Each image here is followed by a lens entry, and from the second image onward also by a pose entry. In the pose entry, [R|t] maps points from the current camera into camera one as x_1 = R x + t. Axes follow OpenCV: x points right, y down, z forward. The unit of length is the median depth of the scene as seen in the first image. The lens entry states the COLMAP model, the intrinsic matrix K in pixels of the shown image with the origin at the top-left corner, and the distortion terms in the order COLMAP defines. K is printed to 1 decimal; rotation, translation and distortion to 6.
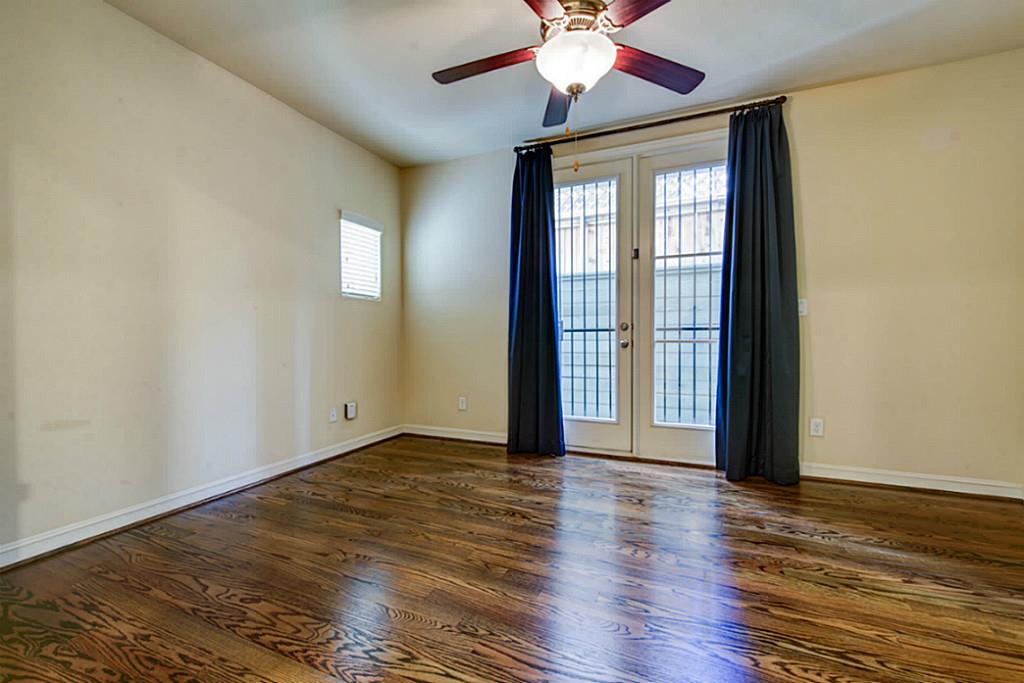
lens RADIAL K [[425.2, 0, 513.4], [0, 425.2, 340.9], [0, 0, 1]] dist [-0.001922, -0.000330]
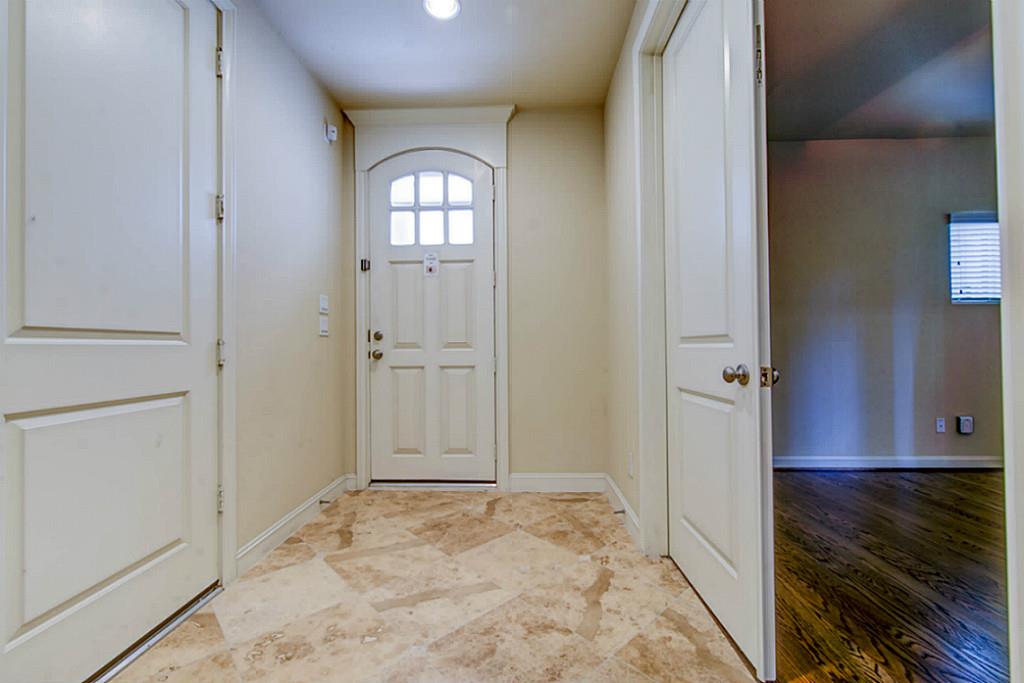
lens RADIAL K [[425.2, 0, 513.8], [0, 425.2, 343.7], [0, 0, 1]] dist [-0.001922, -0.000330]
pose [[0.364879, -0.006764, -0.931030, 0.143487], [-0.003782, 0.999955, -0.008747, -0.001597], [0.931047, 0.006713, 0.364837, -0.306331]]
